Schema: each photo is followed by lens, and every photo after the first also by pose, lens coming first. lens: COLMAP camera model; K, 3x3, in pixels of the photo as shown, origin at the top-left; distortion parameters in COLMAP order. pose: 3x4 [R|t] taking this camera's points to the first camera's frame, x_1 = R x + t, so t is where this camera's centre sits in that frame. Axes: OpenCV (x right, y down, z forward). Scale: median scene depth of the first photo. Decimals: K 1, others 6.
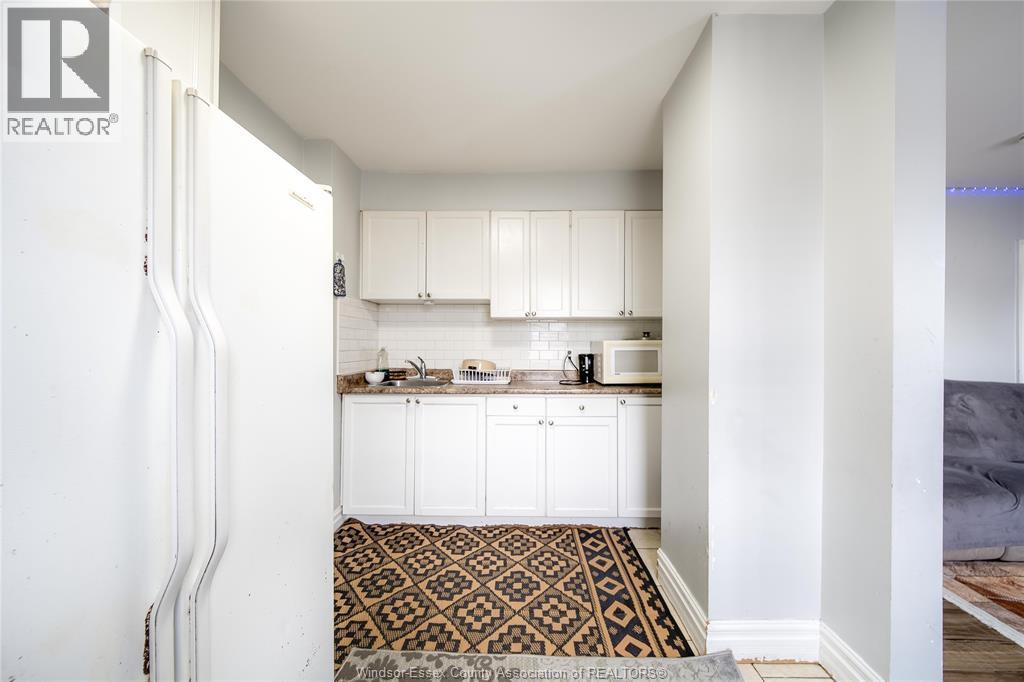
lens RADIAL K [[365.2, 0, 515.7], [0, 365.2, 344.4], [0, 0, 1]] dist [0.000943, 0.000080]
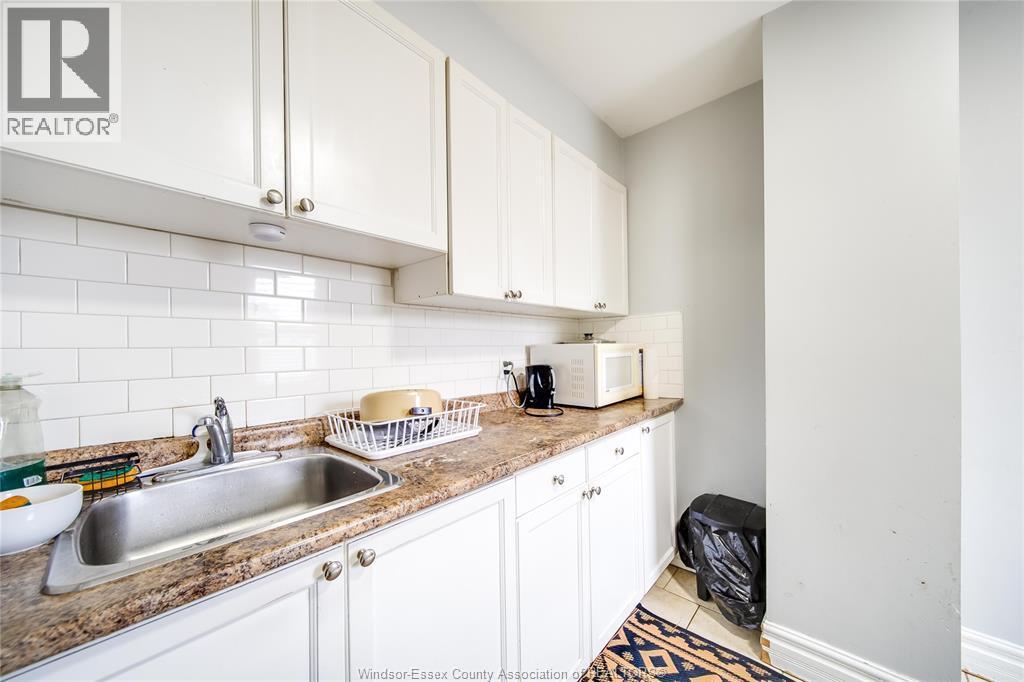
lens RADIAL K [[365.2, 0, 515.7], [0, 365.2, 344.4], [0, 0, 1]] dist [0.000943, 0.000080]
pose [[0.650956, -0.003639, 0.759107, -0.408195], [0.016817, 0.999812, -0.009628, -0.006323], [-0.758929, 0.019033, 0.650895, 0.720964]]
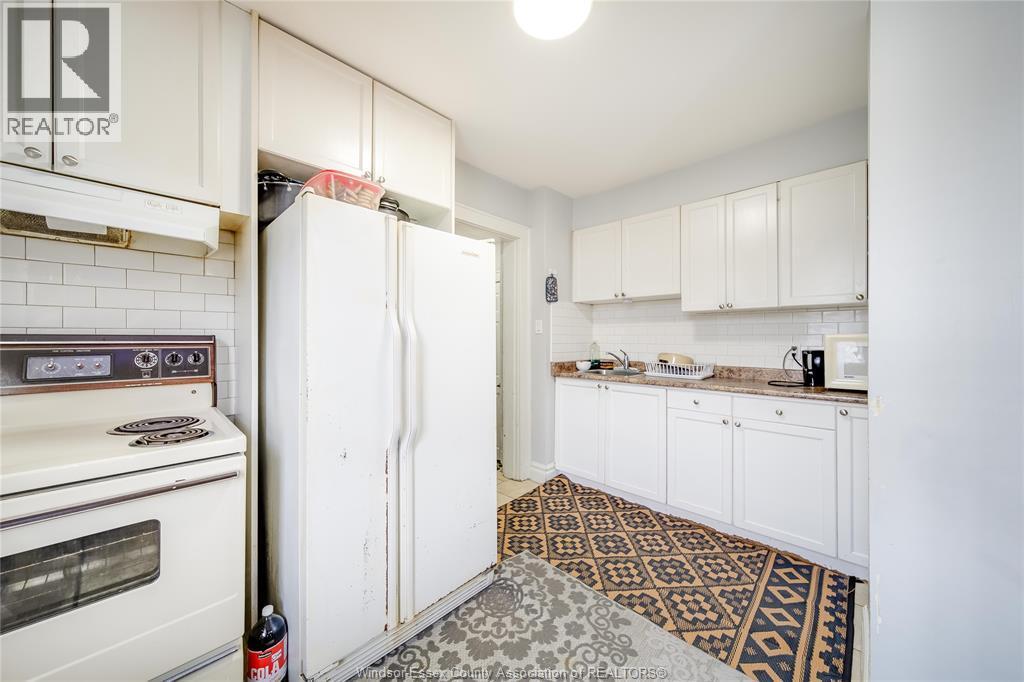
lens RADIAL K [[357.6, 0, 512.0], [0, 357.6, 341.0], [0, 0, 1]] dist [-0.000663, -0.000095]
pose [[0.731574, 0.005219, -0.681743, 0.288614], [-0.002216, 0.999984, 0.005277, 0.002574], [0.681759, -0.002349, 0.731573, -0.039681]]
